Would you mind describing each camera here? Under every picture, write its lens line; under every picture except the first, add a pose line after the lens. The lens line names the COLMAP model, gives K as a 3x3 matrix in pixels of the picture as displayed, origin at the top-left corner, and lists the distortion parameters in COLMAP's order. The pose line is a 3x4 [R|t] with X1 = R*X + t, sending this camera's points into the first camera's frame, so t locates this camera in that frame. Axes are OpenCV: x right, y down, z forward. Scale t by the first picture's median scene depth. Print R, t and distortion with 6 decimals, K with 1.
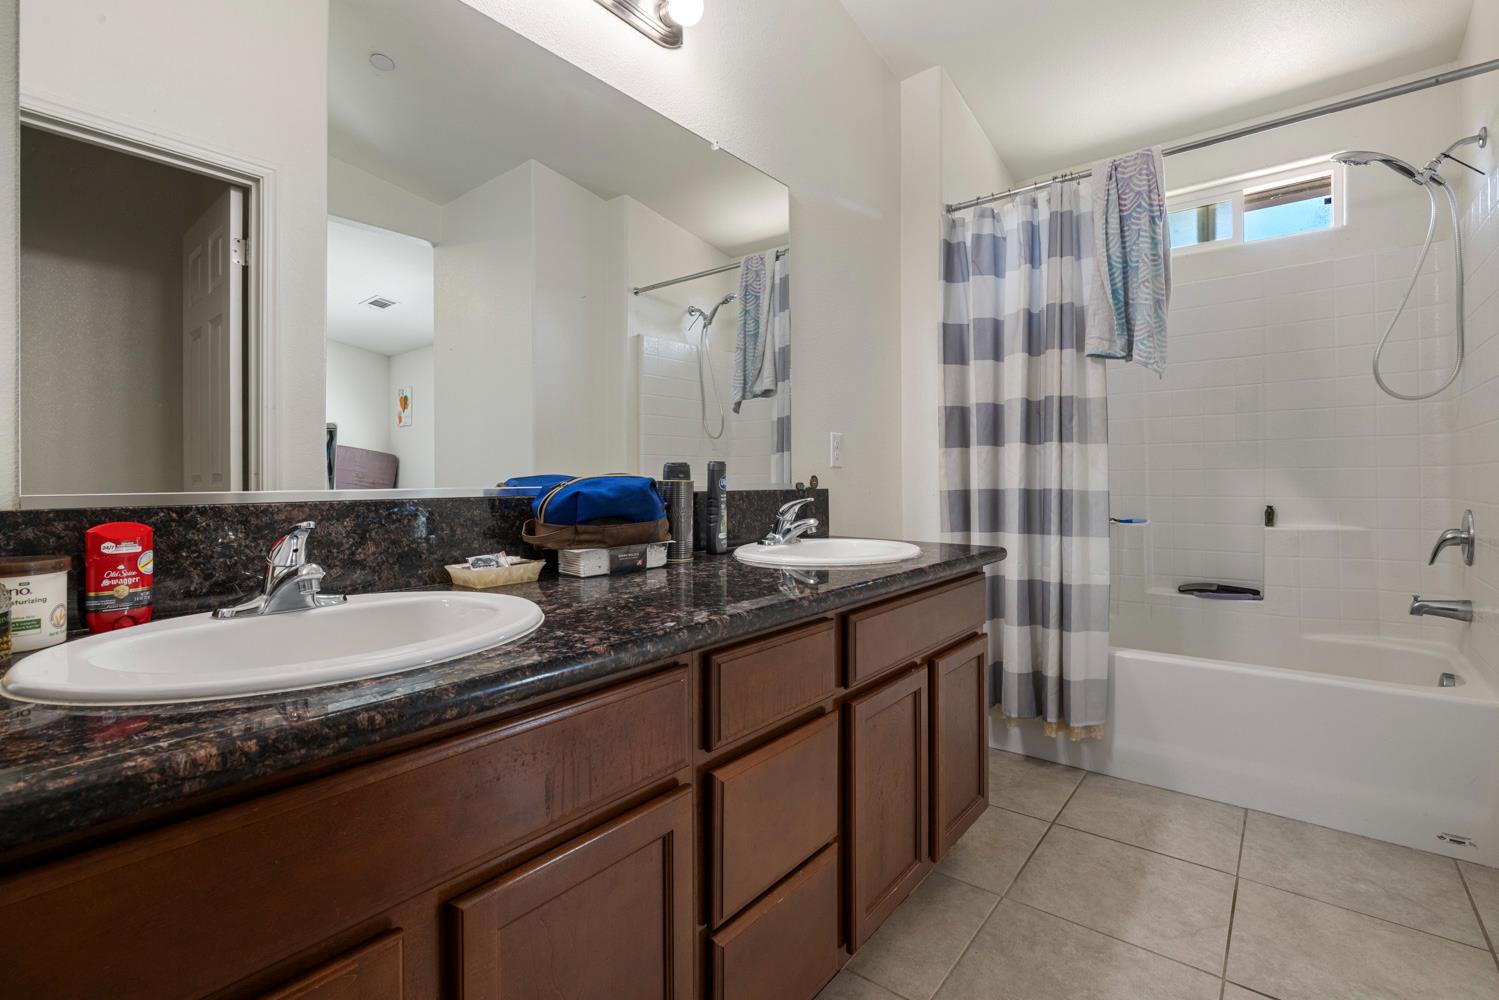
lens RADIAL K [[684.7, 0, 747.9], [0, 684.7, 479.7], [0, 0, 1]] dist [-0.001359, -0.000129]
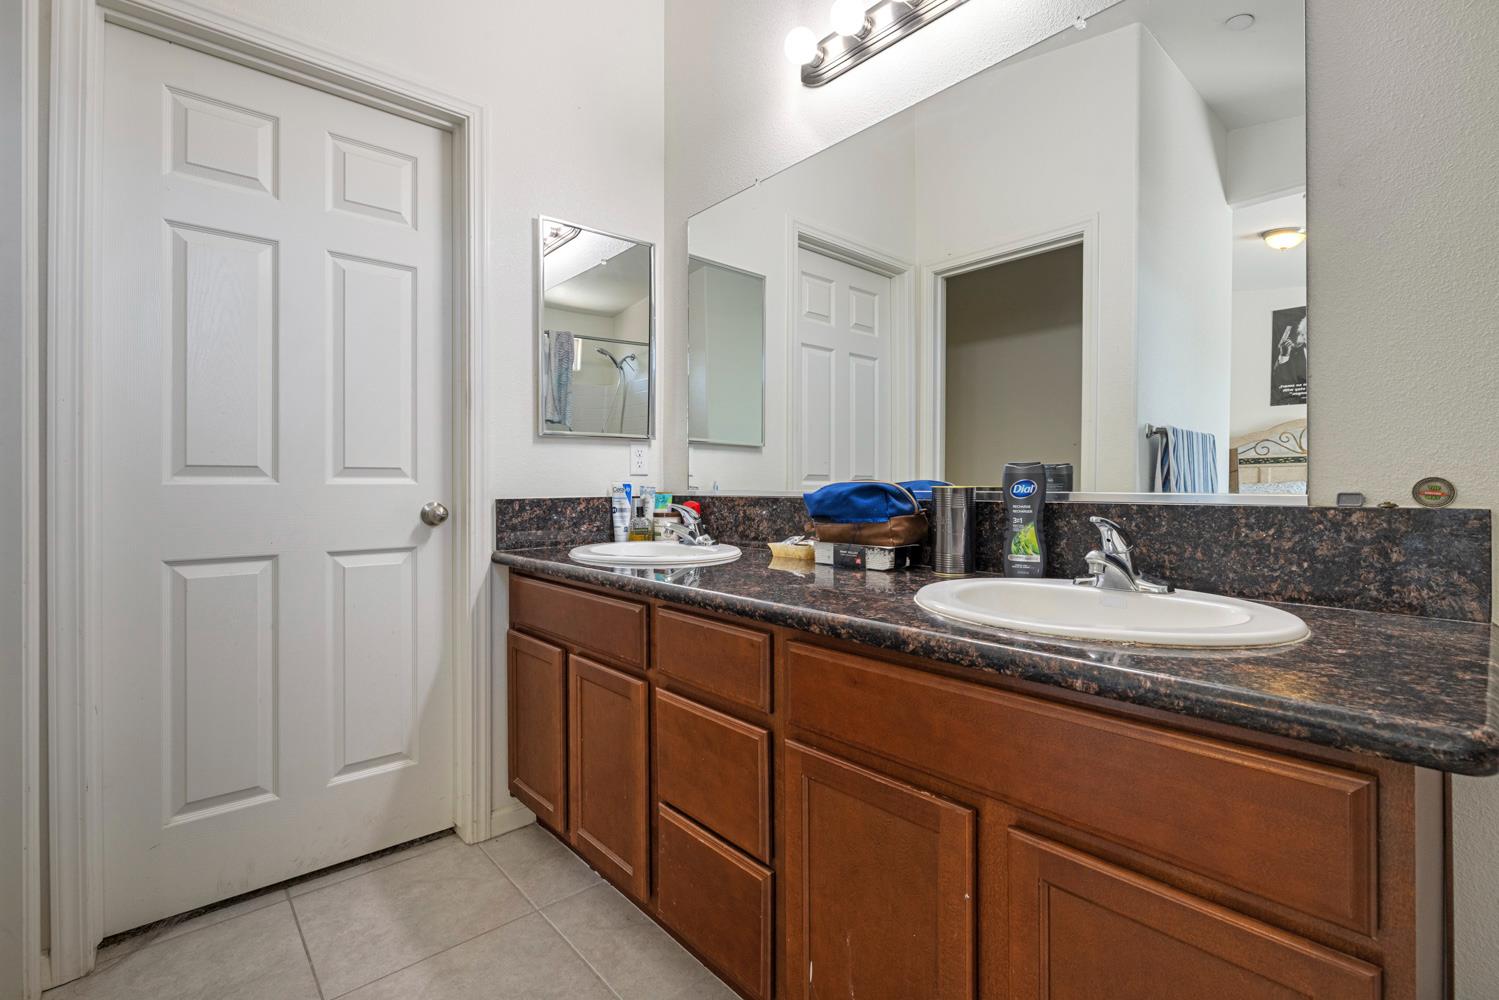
lens RADIAL K [[684.7, 0, 747.9], [0, 684.7, 479.7], [0, 0, 1]] dist [-0.001359, -0.000129]
pose [[-0.166082, -0.000033, -0.986112, 0.927779], [0.001883, 0.999998, -0.000350, -0.008227], [0.986110, -0.001915, -0.166082, 0.992819]]
